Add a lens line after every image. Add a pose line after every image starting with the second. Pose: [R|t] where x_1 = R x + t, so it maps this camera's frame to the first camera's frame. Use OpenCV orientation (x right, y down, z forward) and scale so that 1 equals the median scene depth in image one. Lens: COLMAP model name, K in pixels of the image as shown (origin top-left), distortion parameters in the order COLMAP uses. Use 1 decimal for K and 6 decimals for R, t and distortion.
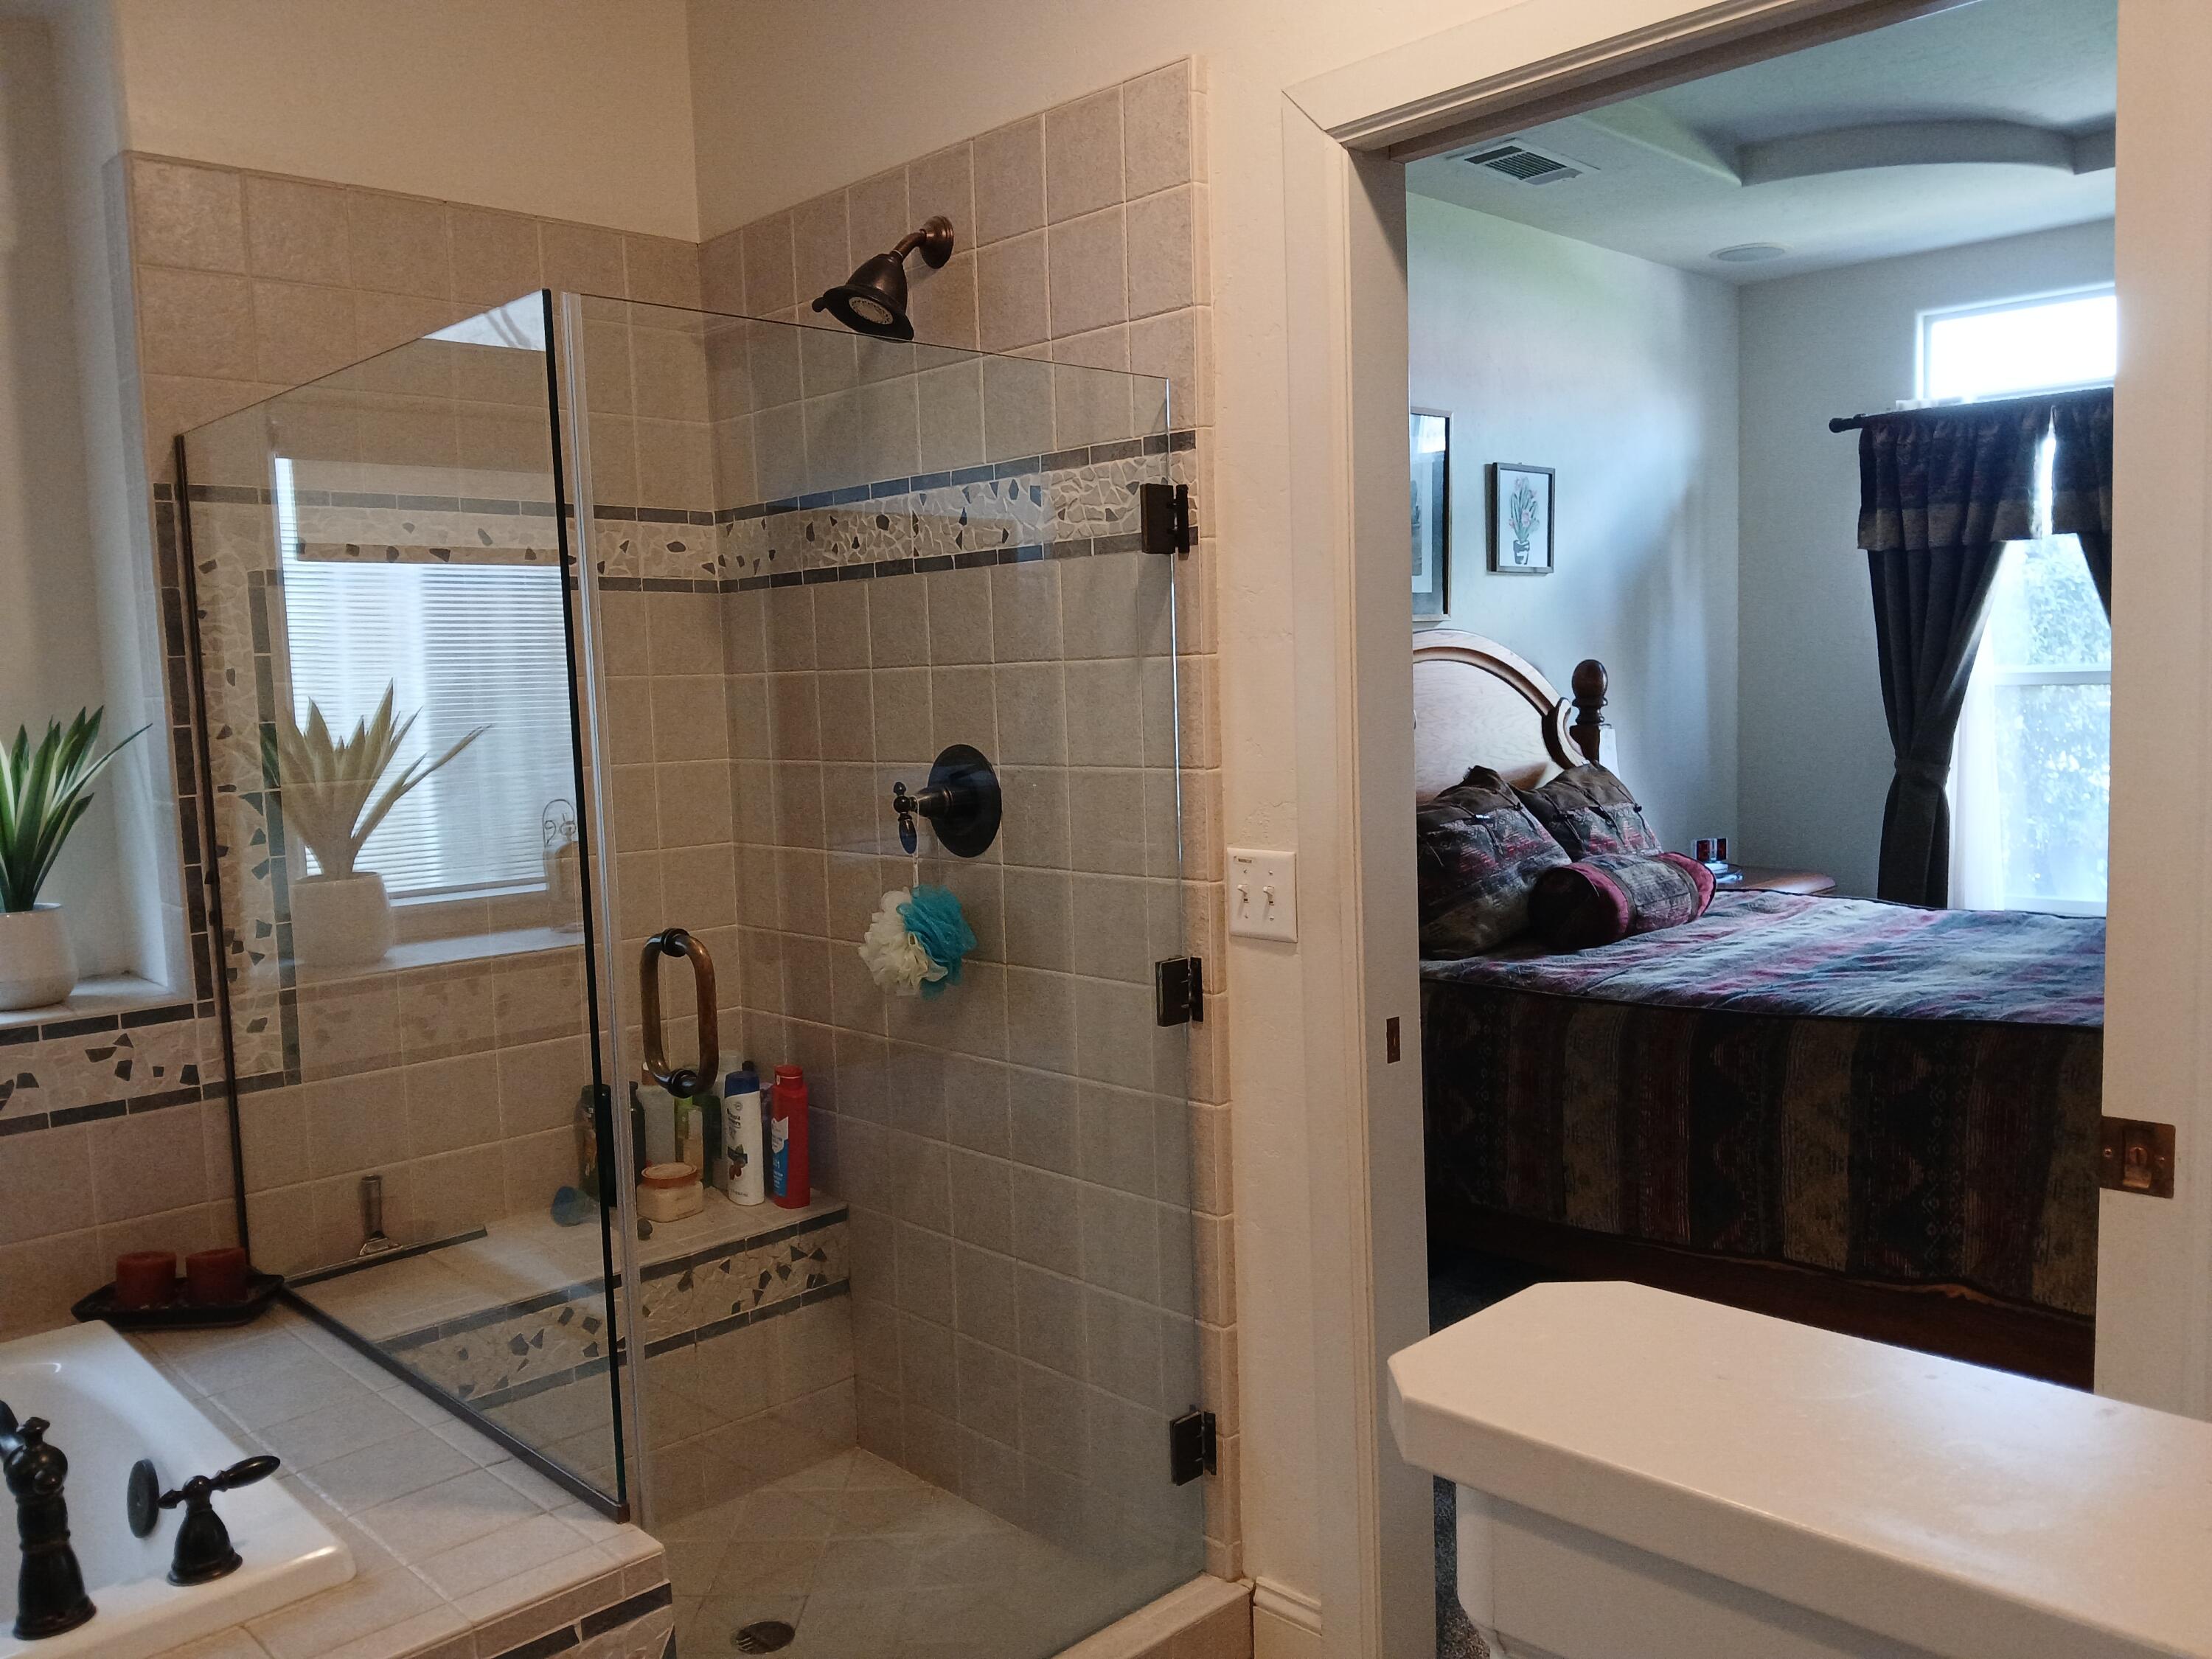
lens RADIAL K [[1734.6, 0, 1098.3], [0, 1734.6, 836.0], [0, 0, 1]] dist [0.028973, -0.065244]
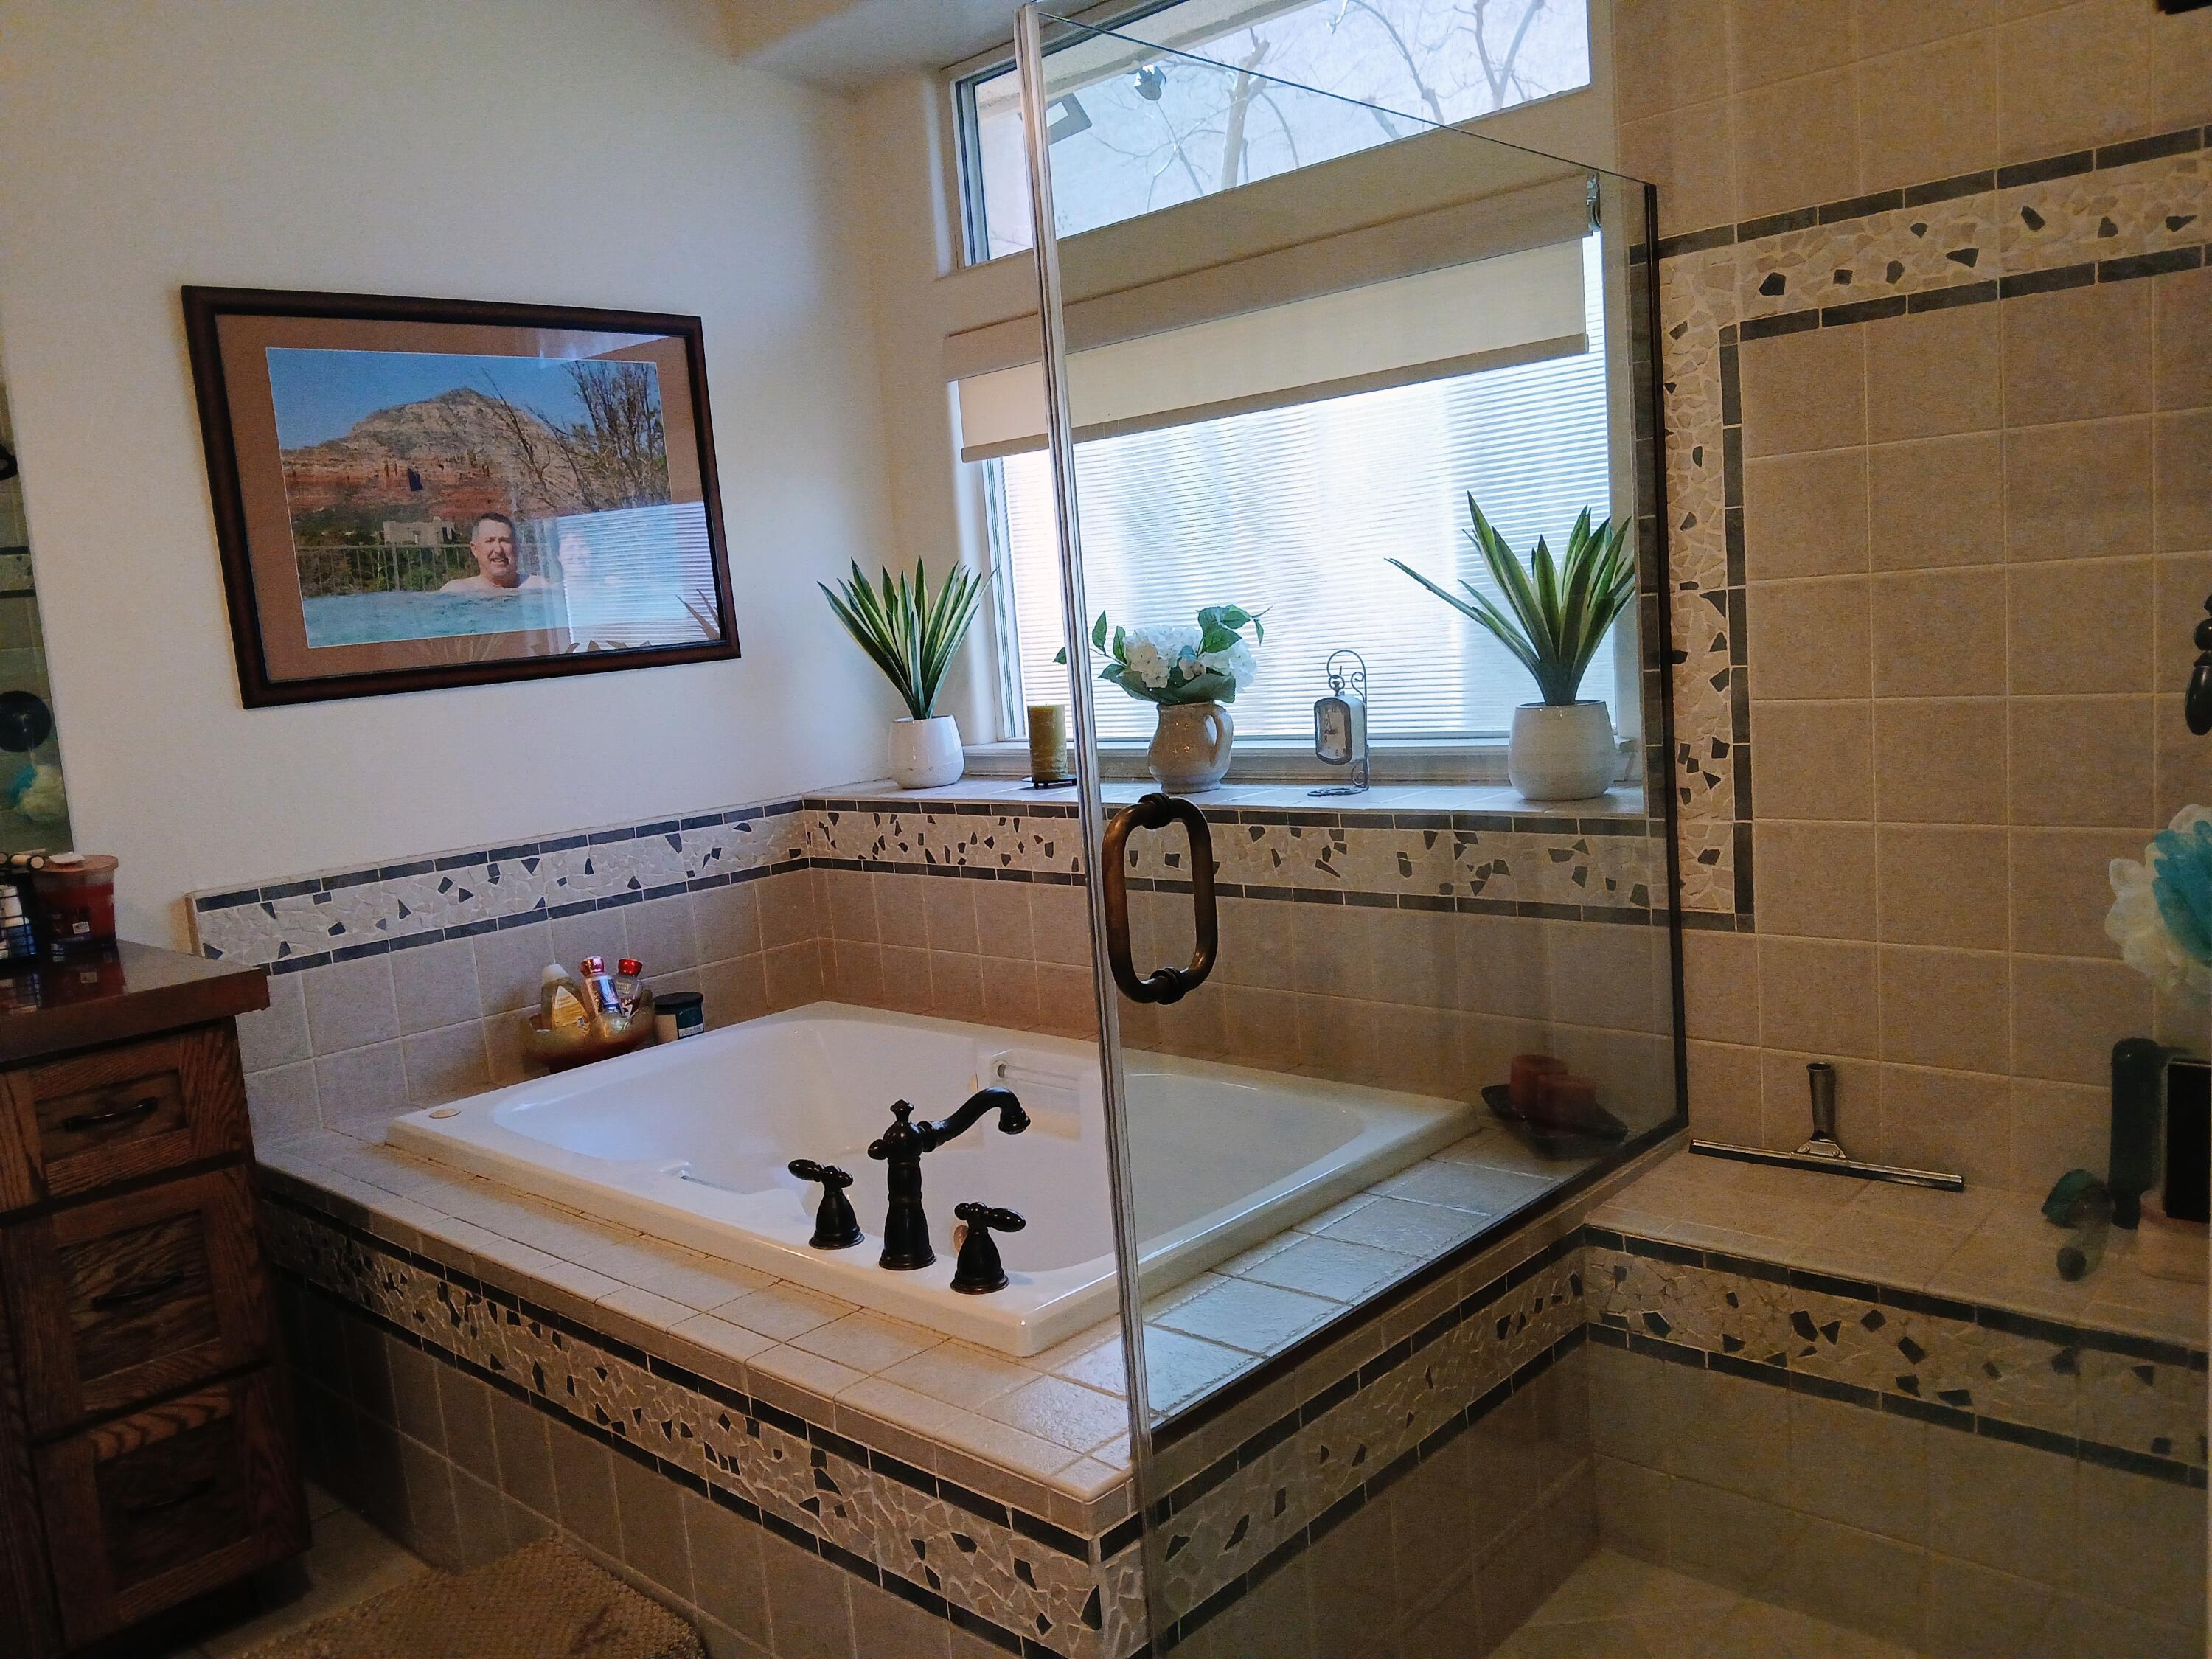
lens RADIAL K [[1734.6, 0, 1101.9], [0, 1734.6, 833.0], [0, 0, 1]] dist [0.028973, -0.065244]
pose [[0.070929, 0.159297, -0.984679, 0.368951], [-0.008479, 0.987226, 0.159098, -0.041524], [0.997445, -0.002936, 0.071373, 0.639758]]
